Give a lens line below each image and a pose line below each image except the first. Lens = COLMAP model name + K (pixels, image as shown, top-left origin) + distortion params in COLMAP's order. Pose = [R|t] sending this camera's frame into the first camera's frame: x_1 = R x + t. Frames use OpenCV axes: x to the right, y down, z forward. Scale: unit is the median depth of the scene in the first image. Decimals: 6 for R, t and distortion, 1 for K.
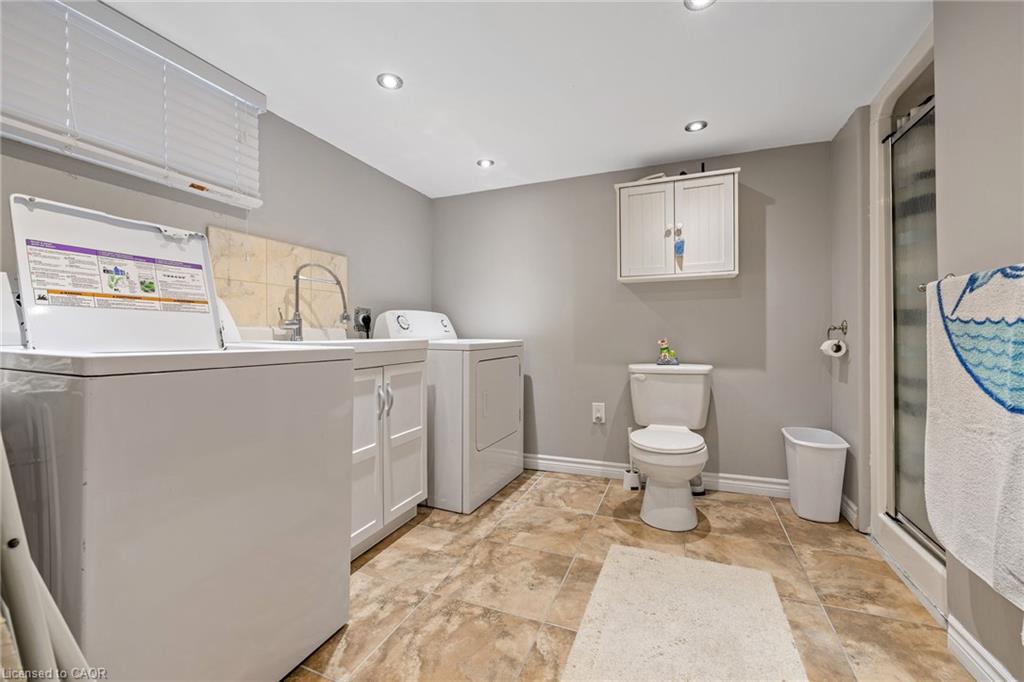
lens RADIAL K [[422.2, 0, 508.7], [0, 422.2, 335.6], [0, 0, 1]] dist [0.001677, -0.000423]
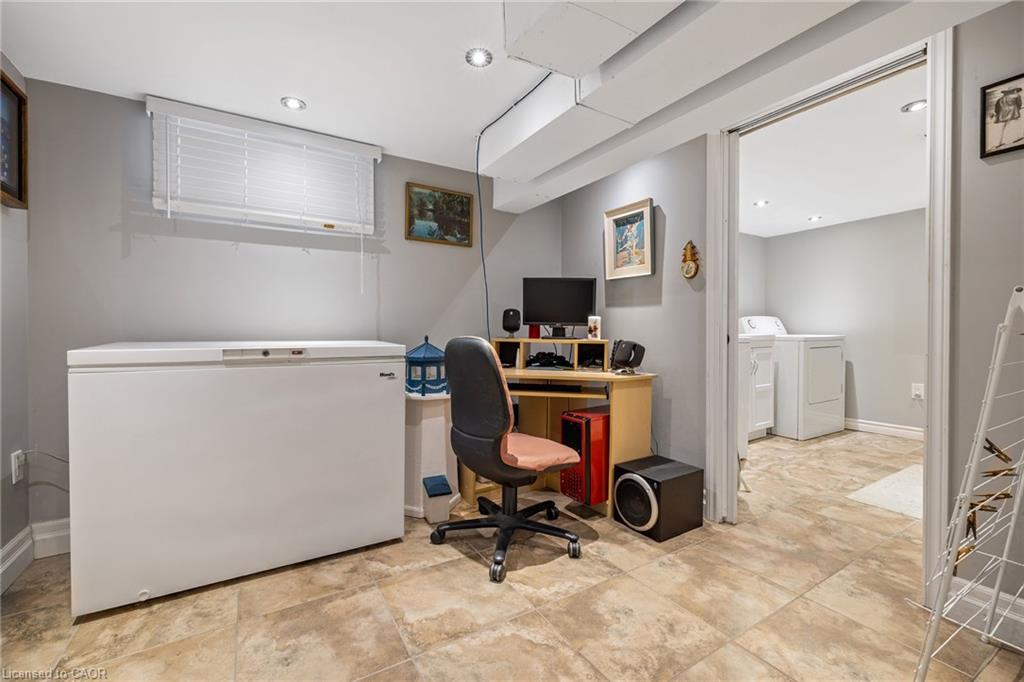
lens RADIAL K [[422.2, 0, 512.4], [0, 422.2, 338.3], [0, 0, 1]] dist [0.001677, -0.000423]
pose [[0.808780, 0.012291, -0.587983, -0.052877], [-0.003004, 0.999855, 0.016769, -0.000296], [0.588103, -0.011796, 0.808700, -1.177058]]
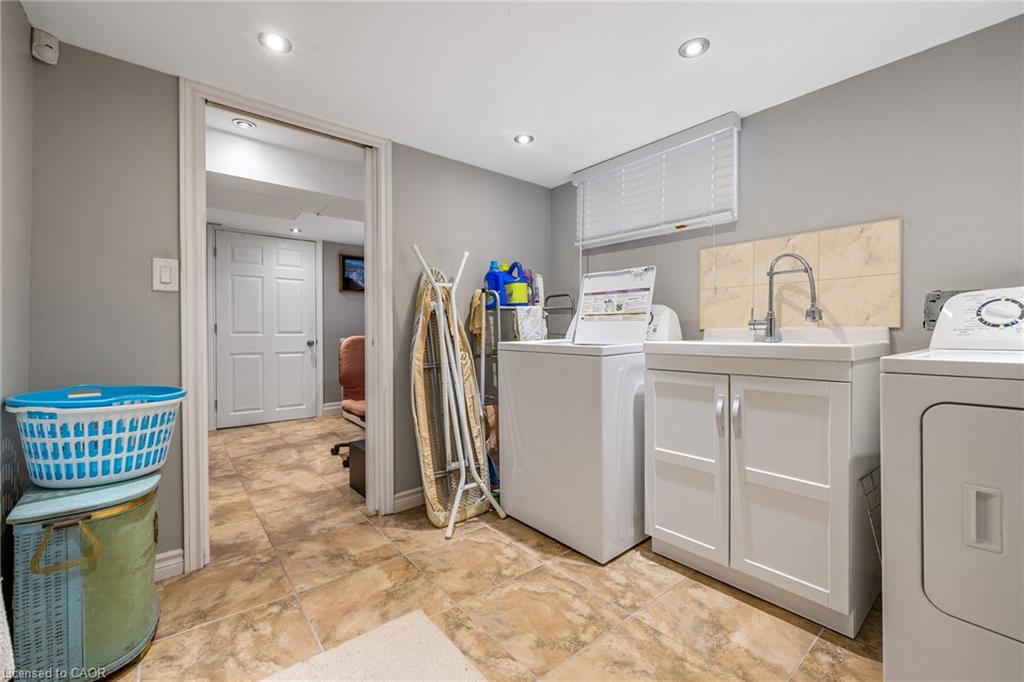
lens RADIAL K [[422.2, 0, 512.9], [0, 422.2, 337.2], [0, 0, 1]] dist [0.001677, -0.000423]
pose [[-0.472905, 0.015356, -0.880980, 0.629090], [0.000997, 0.999857, 0.016893, -0.015481], [0.881113, 0.007110, -0.472853, 1.010607]]
